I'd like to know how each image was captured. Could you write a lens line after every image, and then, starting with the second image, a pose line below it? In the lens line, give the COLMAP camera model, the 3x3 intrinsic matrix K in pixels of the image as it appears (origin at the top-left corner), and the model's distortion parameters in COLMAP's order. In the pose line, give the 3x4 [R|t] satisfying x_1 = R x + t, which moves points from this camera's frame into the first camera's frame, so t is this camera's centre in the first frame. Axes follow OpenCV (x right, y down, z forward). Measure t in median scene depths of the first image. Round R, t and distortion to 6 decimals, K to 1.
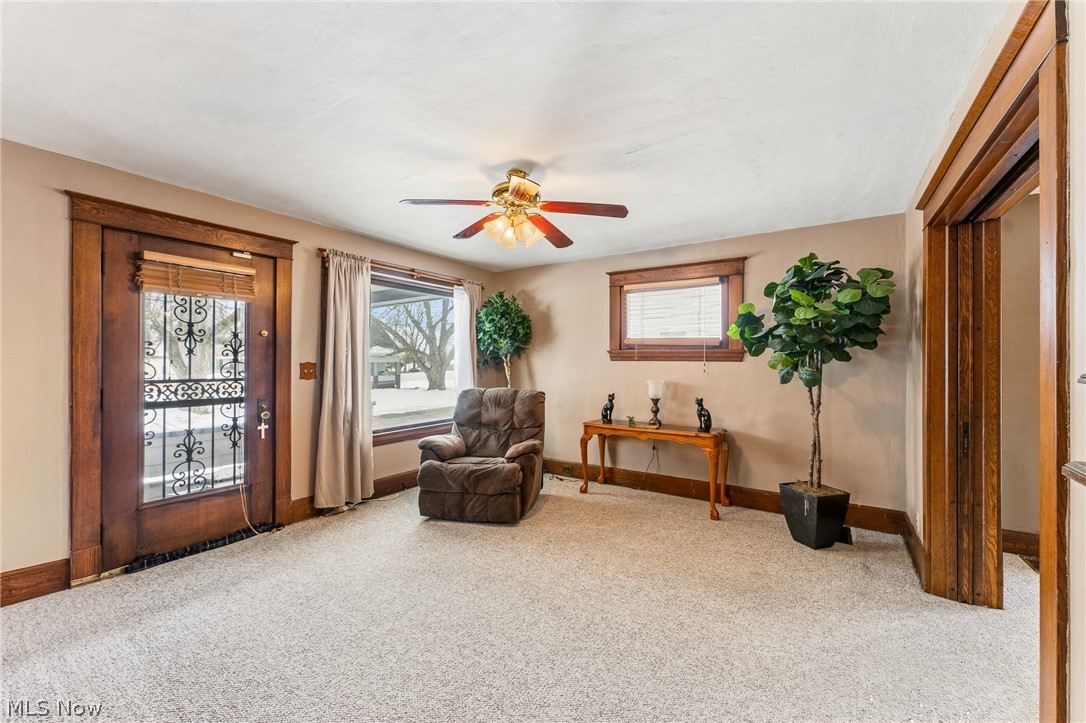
lens RADIAL K [[432.2, 0, 549.4], [0, 432.2, 356.8], [0, 0, 1]] dist [-0.000898, -0.000071]
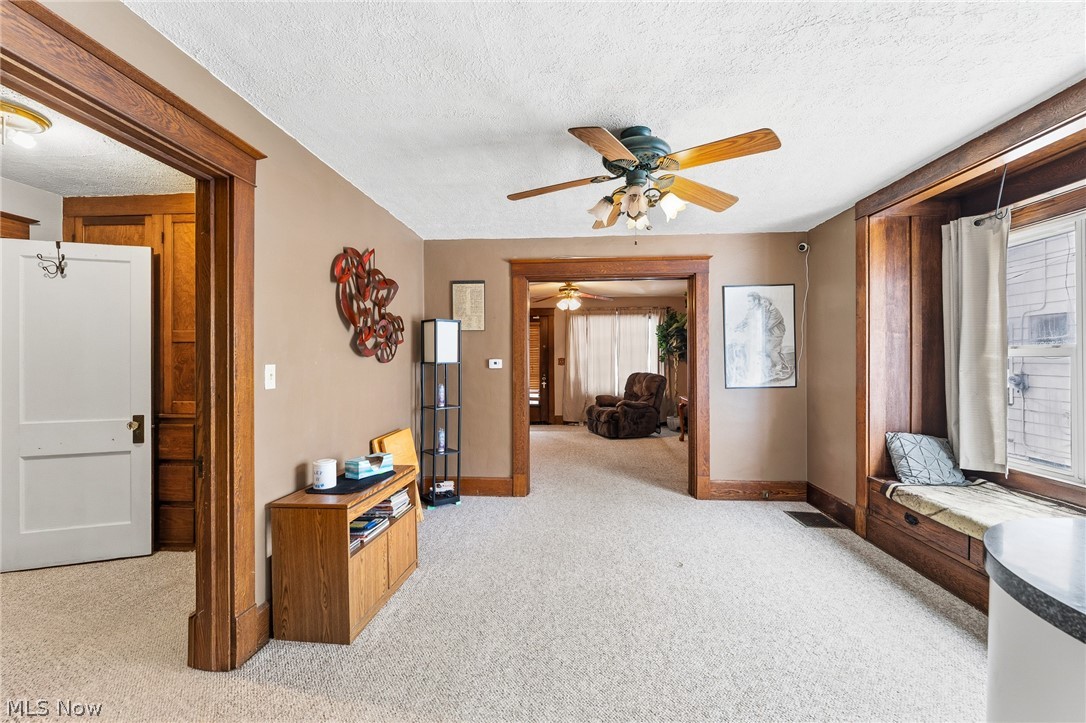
lens RADIAL K [[432.2, 0, 549.4], [0, 432.2, 356.8], [0, 0, 1]] dist [-0.000898, -0.000071]
pose [[0.504259, -0.005381, -0.863536, 1.453085], [0.011890, 0.999929, 0.000712, 0.003829], [0.863471, -0.010626, 0.504287, -0.239154]]
